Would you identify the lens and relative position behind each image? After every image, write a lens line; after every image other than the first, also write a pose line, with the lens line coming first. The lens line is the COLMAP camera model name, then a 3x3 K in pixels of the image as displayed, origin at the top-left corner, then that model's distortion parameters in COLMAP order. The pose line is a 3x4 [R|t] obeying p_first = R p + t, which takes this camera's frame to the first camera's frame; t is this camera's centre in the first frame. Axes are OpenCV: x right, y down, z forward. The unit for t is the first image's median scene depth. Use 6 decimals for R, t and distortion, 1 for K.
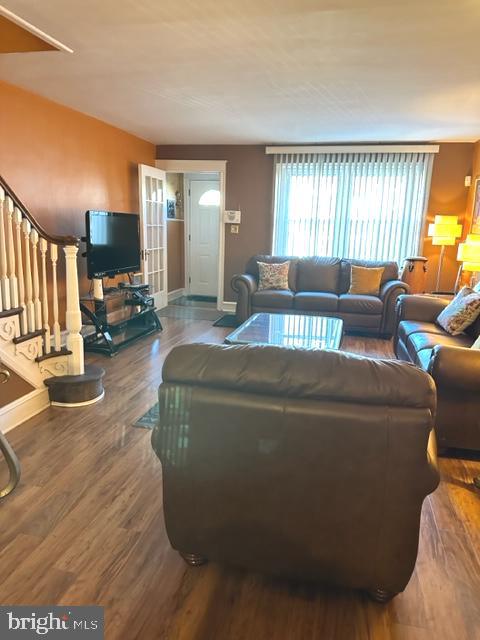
lens RADIAL K [[451.3, 0, 238.2], [0, 451.3, 319.5], [0, 0, 1]] dist [0.070668, -0.095437]
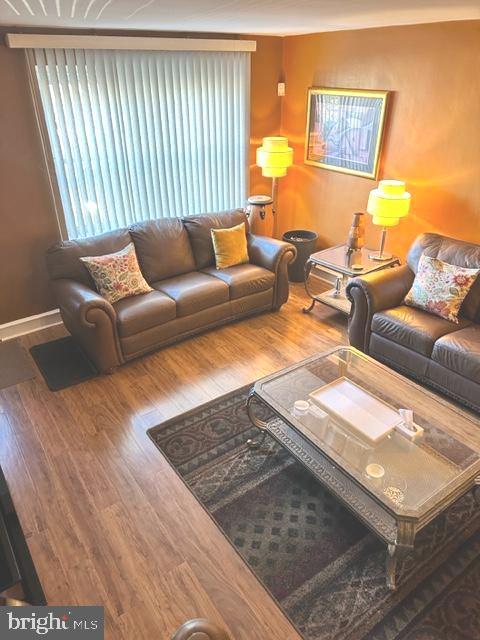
lens RADIAL K [[451.3, 0, 239.3], [0, 451.3, 317.9], [0, 0, 1]] dist [0.070668, -0.095437]
pose [[0.644126, -0.395575, 0.654692, -0.247175], [0.183550, 0.910823, 0.369745, -0.244345], [-0.742570, -0.117994, 0.659292, 0.460791]]
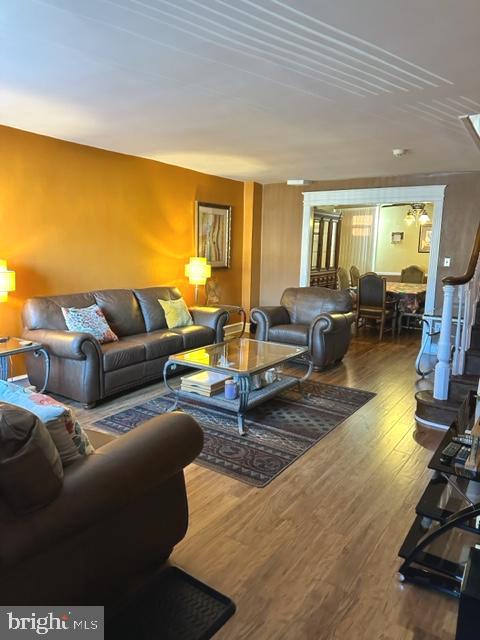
lens RADIAL K [[451.3, 0, 237.8], [0, 451.3, 318.9], [0, 0, 1]] dist [0.070668, -0.095437]
pose [[-0.939196, -0.098321, 0.329005, -0.139973], [0.028524, 0.932480, 0.360094, -0.280071], [-0.342195, 0.347583, -0.872977, 1.217713]]
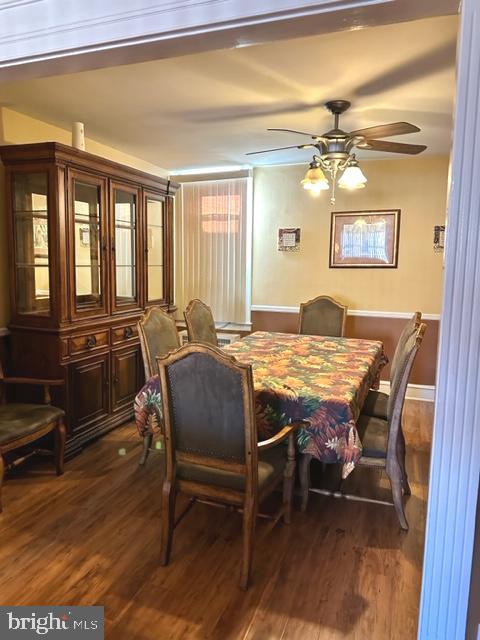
lens RADIAL K [[451.3, 0, 236.1], [0, 451.3, 324.3], [0, 0, 1]] dist [0.070668, -0.095437]
pose [[-0.989949, -0.059366, 0.128363, -0.130492], [-0.011897, 0.939371, 0.342697, -0.075511], [-0.140926, 0.337725, -0.930635, 0.297020]]
